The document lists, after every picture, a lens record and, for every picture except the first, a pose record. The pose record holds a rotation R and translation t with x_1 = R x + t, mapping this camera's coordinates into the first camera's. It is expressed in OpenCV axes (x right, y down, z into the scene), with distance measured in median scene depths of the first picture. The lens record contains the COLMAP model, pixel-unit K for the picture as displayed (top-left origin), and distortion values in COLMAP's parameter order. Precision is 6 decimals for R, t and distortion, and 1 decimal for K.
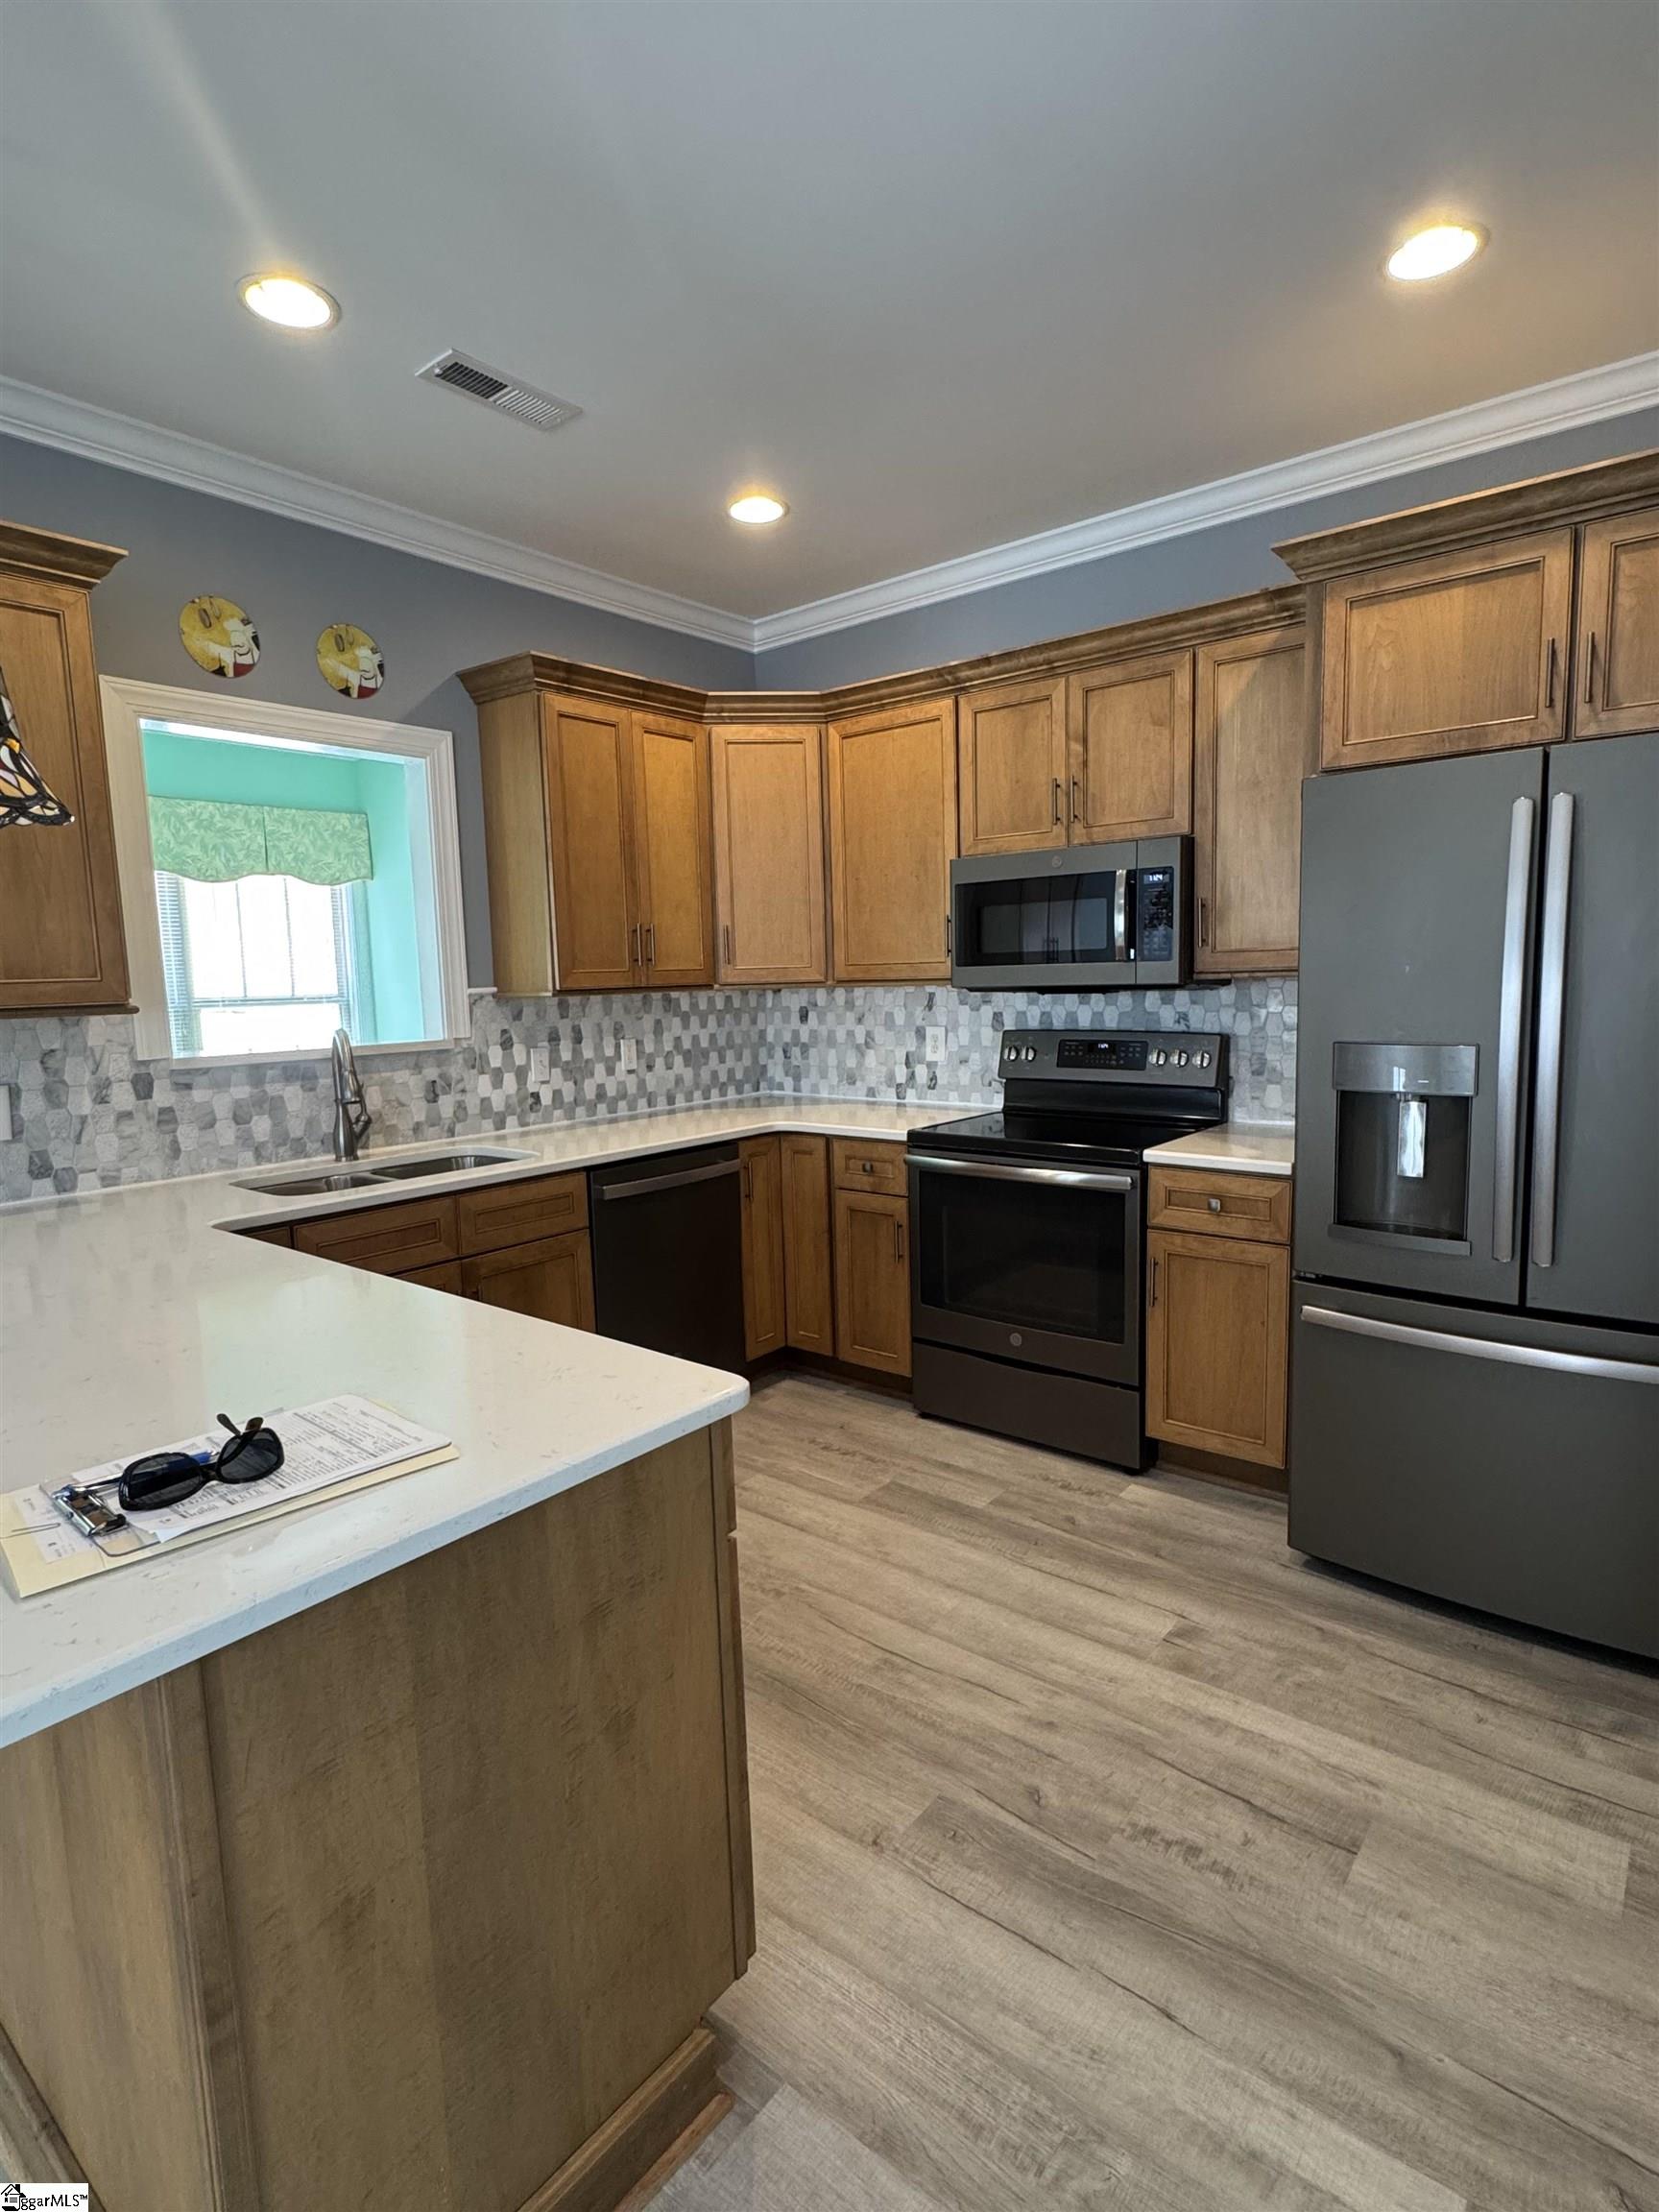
lens RADIAL K [[1137.9, 0, 829.6], [0, 1137.9, 1102.4], [0, 0, 1]] dist [0.001772, 0.000528]
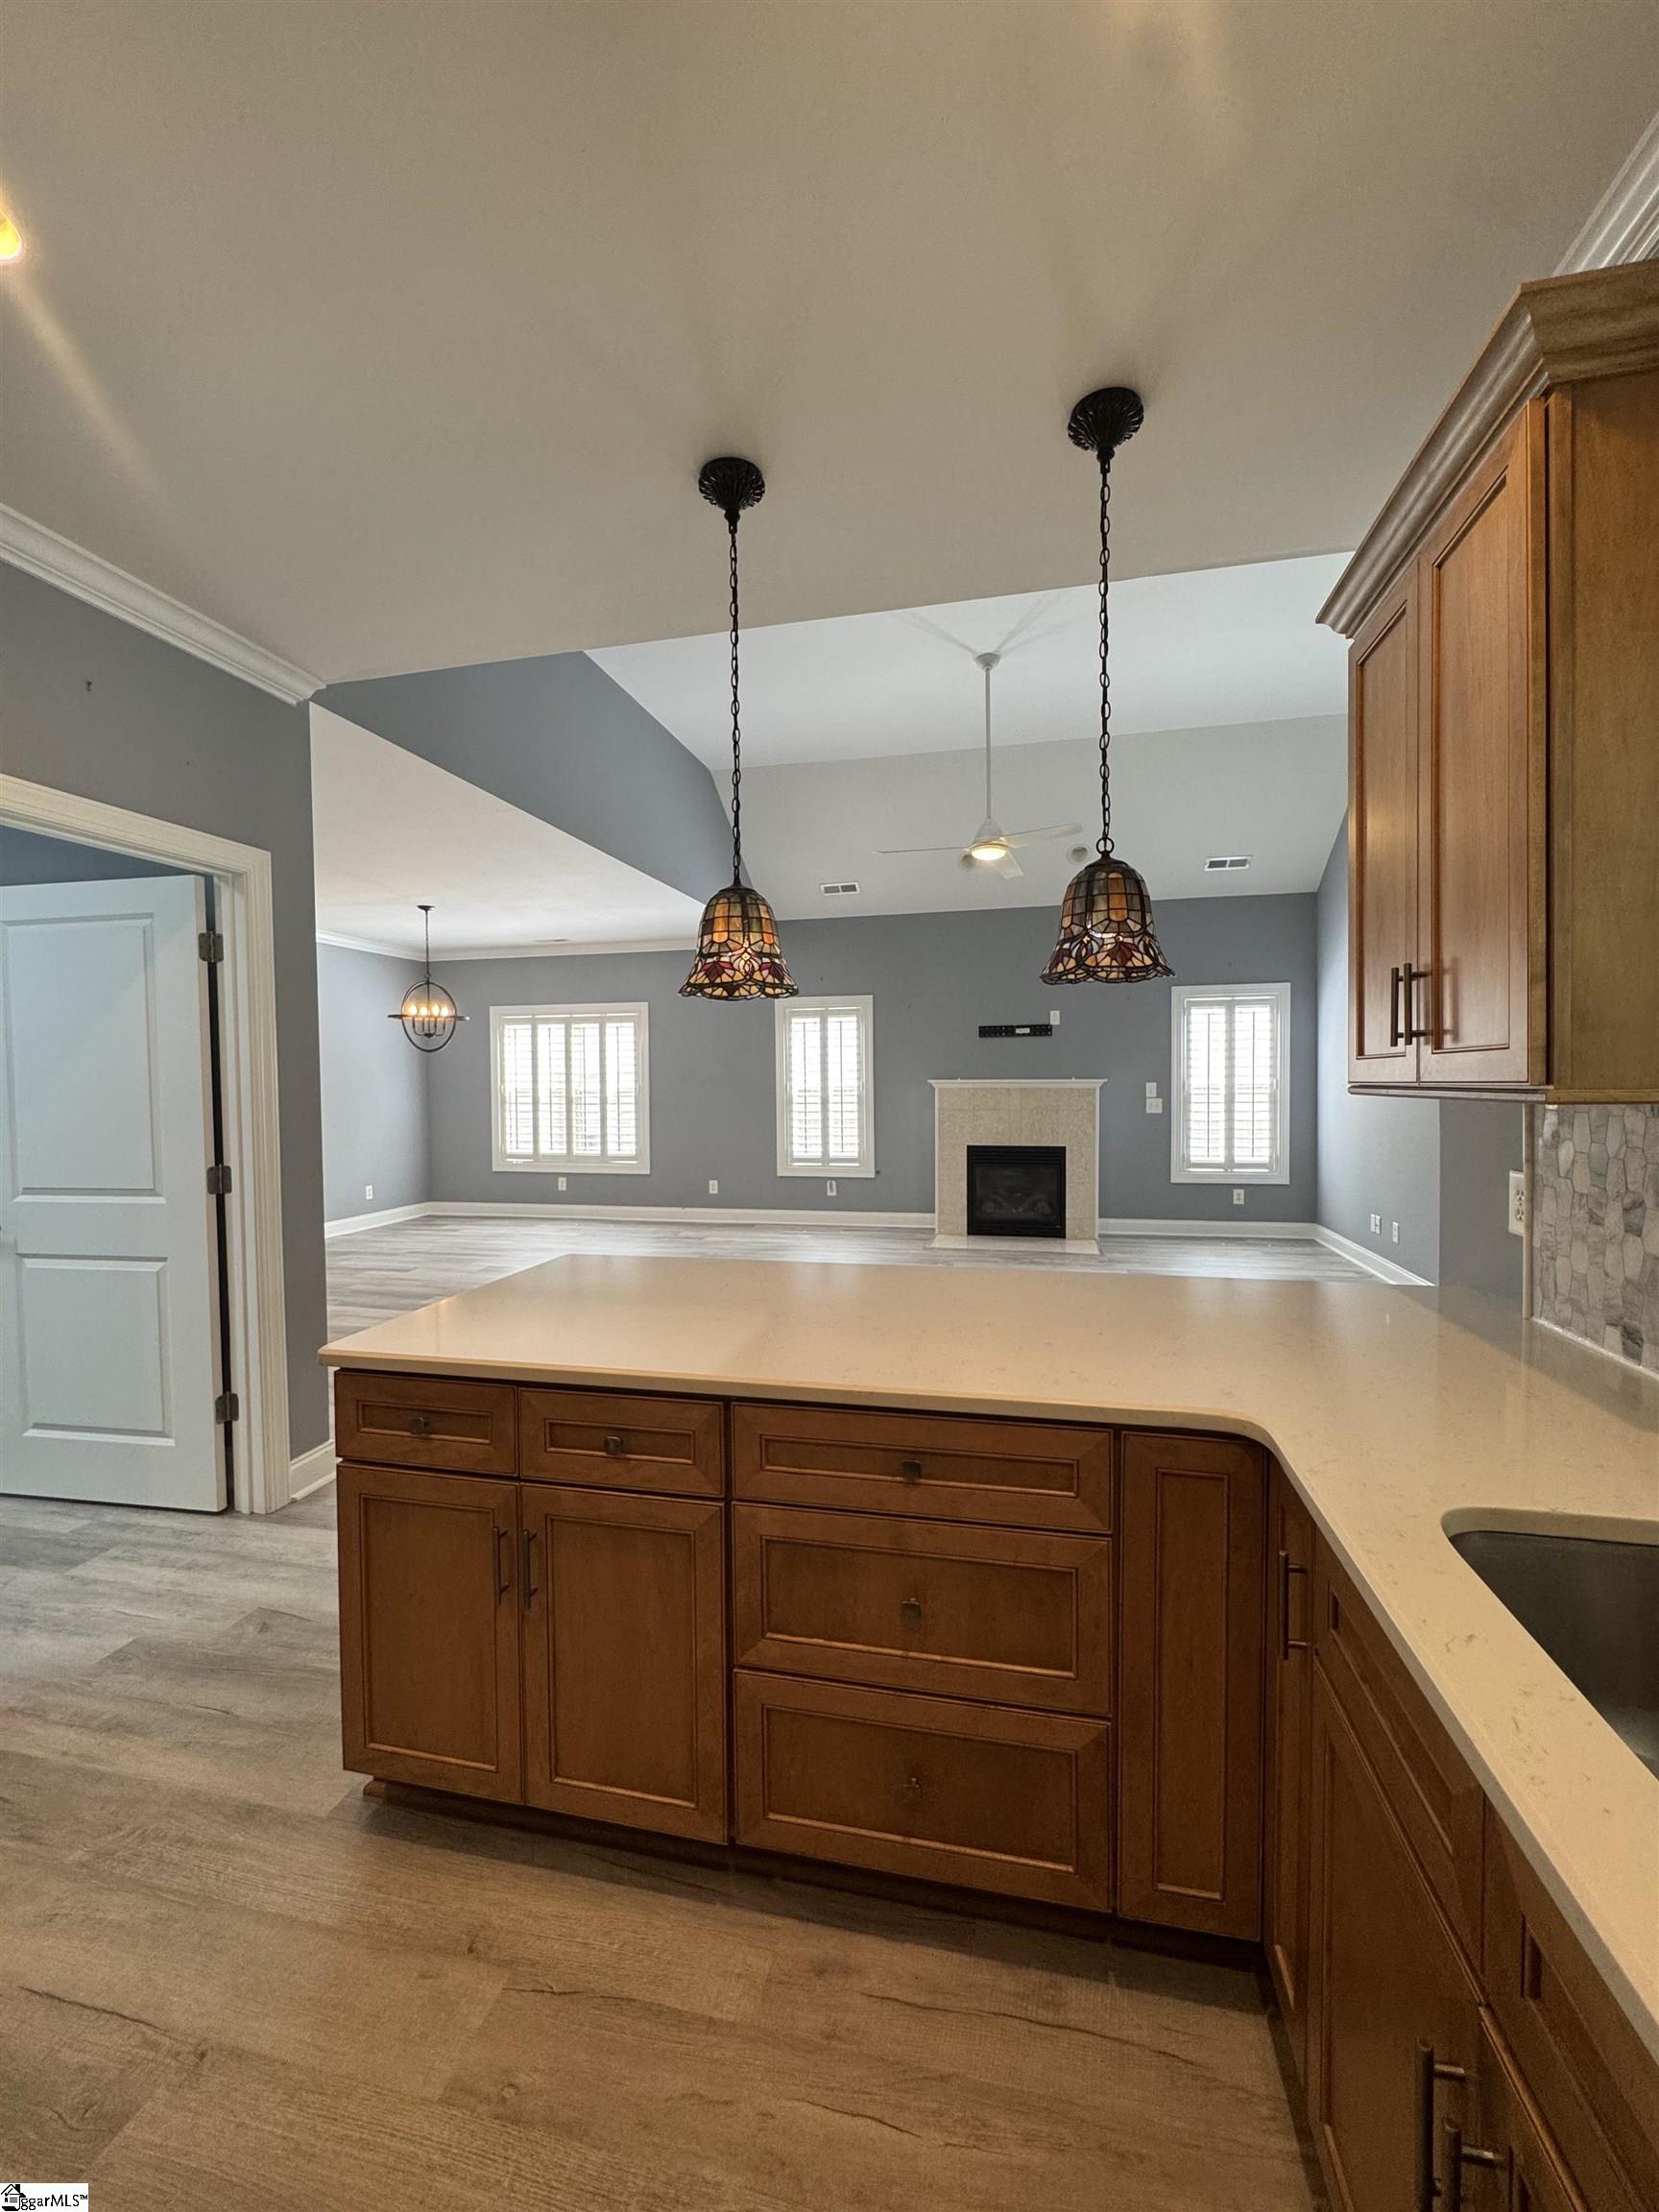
lens RADIAL K [[881.6, 0, 828.8], [0, 881.6, 1107.0], [0, 0, 1]] dist [-0.004081, 0.000406]
pose [[-0.894148, 0.051804, -0.444765, -0.064182], [-0.014989, 0.989266, 0.145358, -0.093006], [0.447521, 0.136639, -0.883773, 0.845289]]
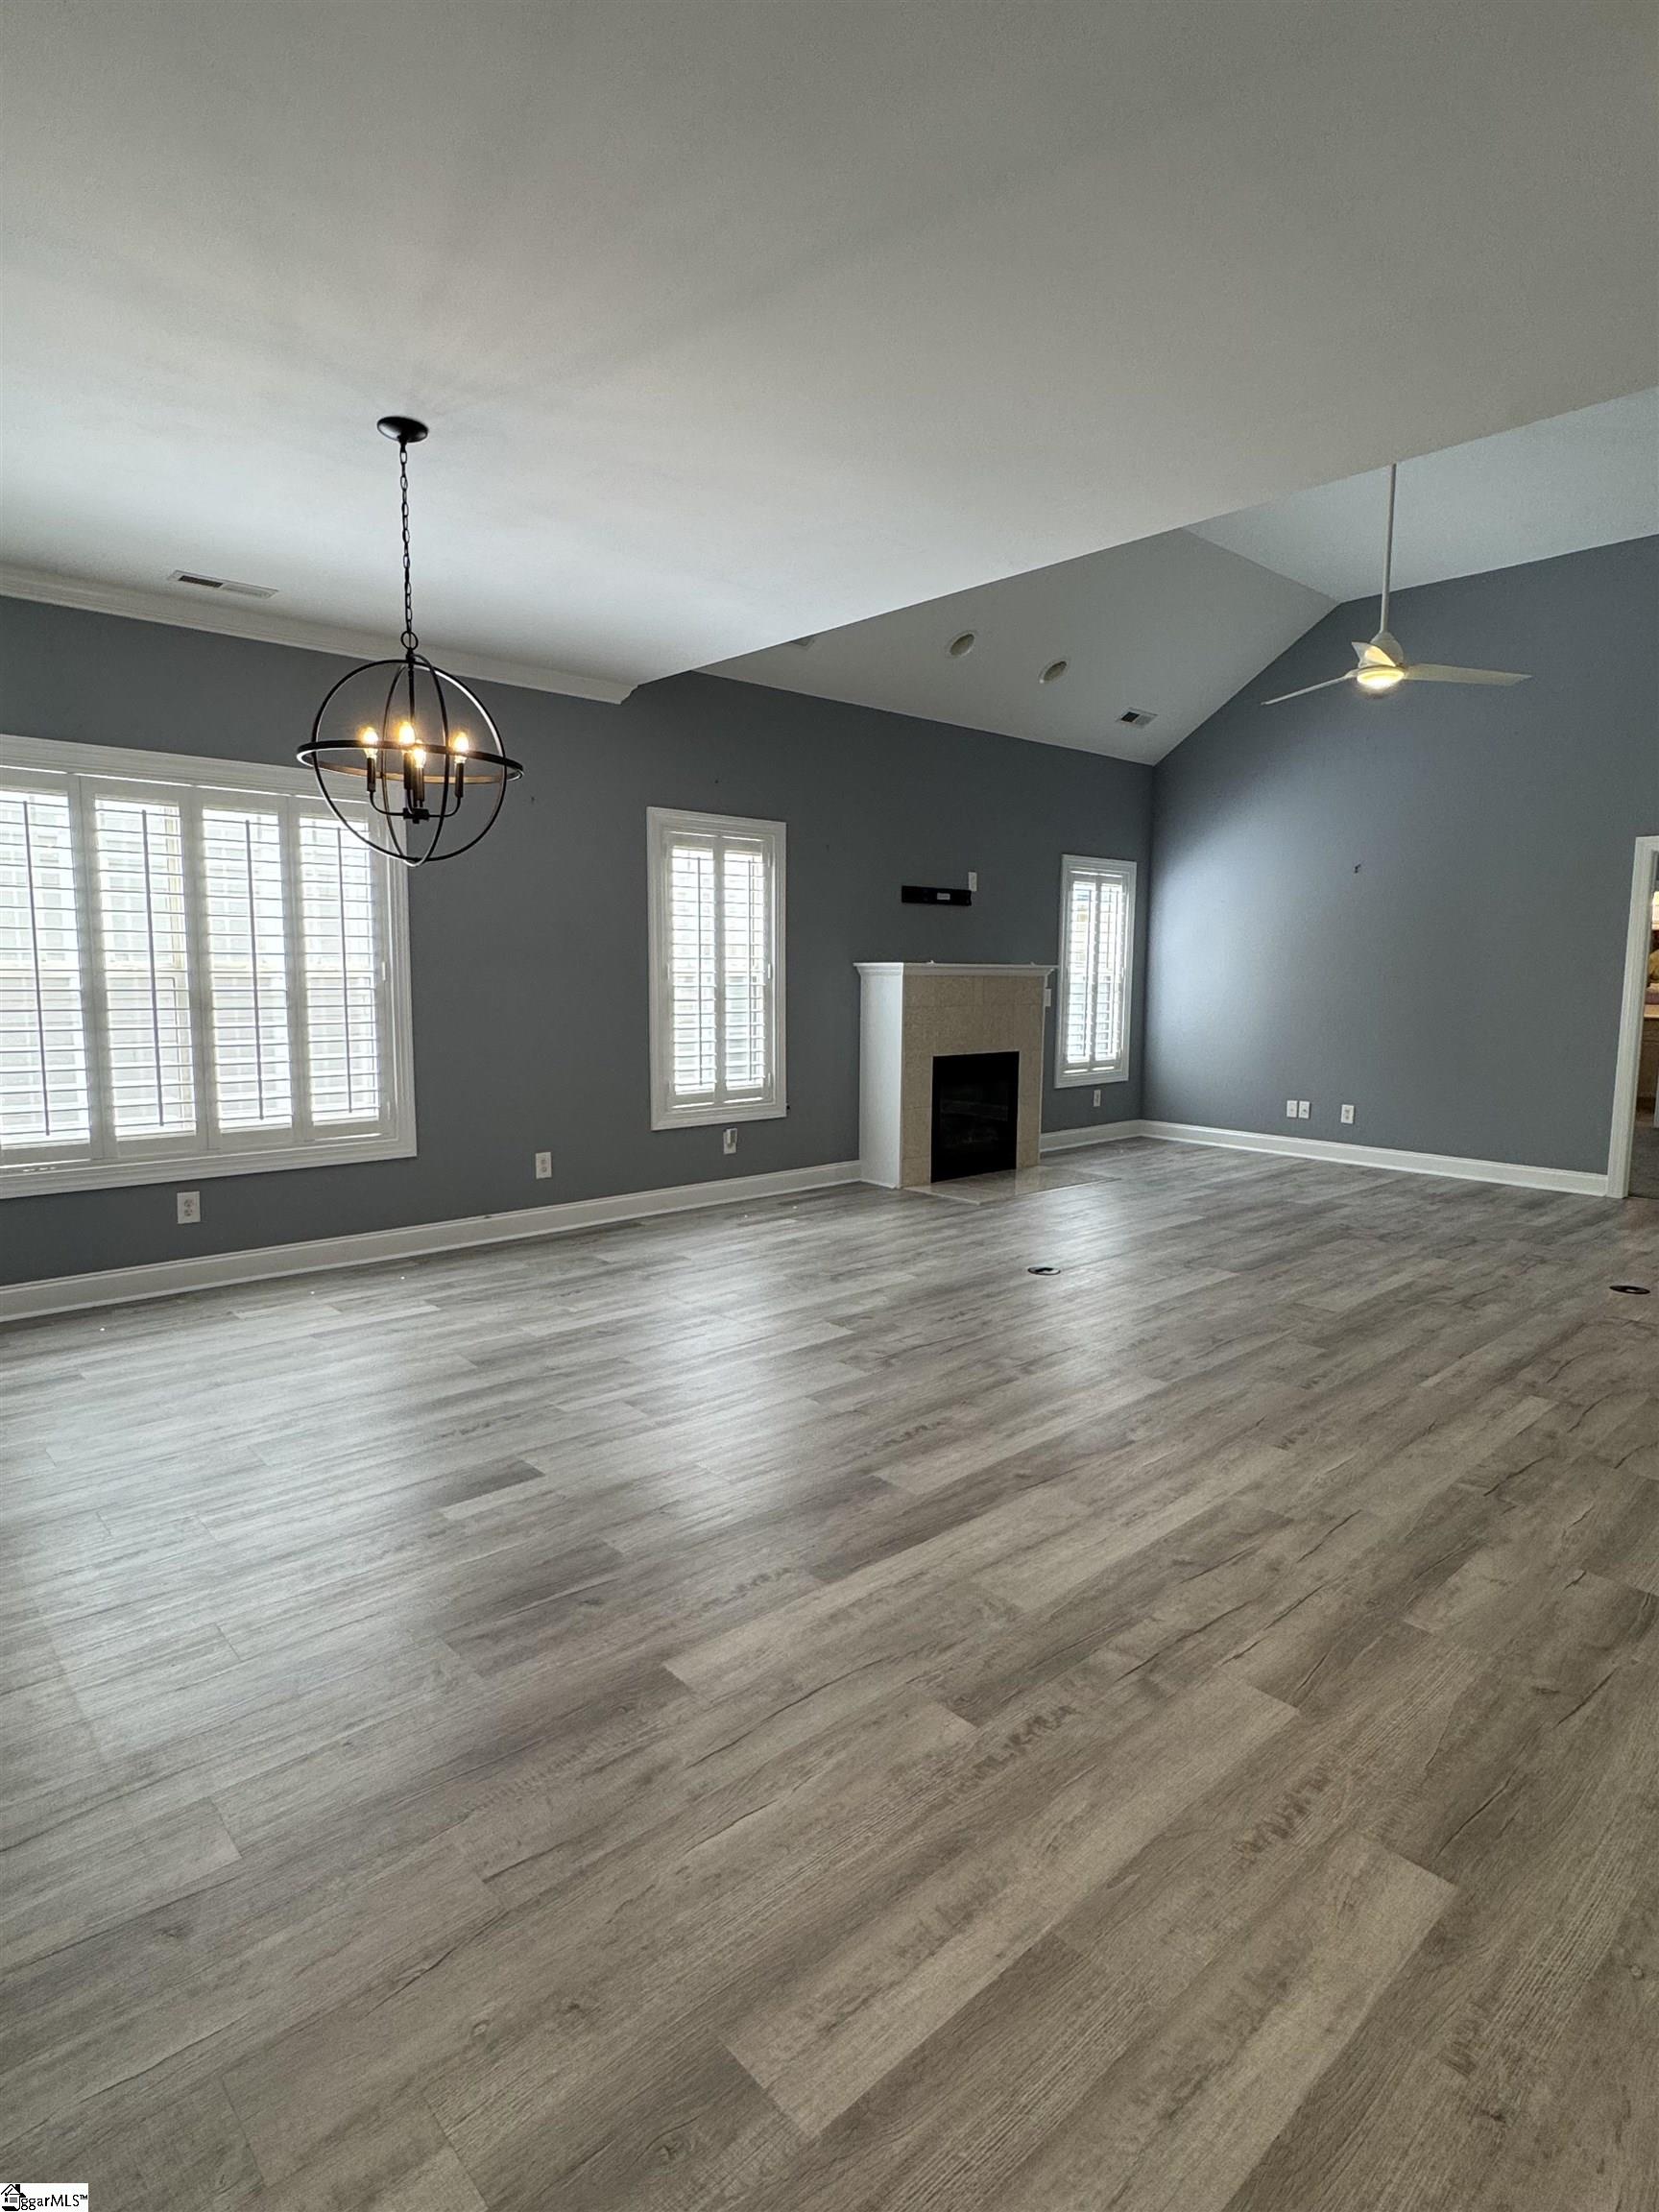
lens RADIAL K [[1184.6, 0, 829.3], [0, 1184.6, 1108.6], [0, 0, 1]] dist [-0.004381, 0.001426]
pose [[-0.144155, 0.149031, -0.978268, 0.685937], [-0.116401, 0.979177, 0.166322, 0.069443], [0.982685, 0.137848, -0.123806, -0.736753]]
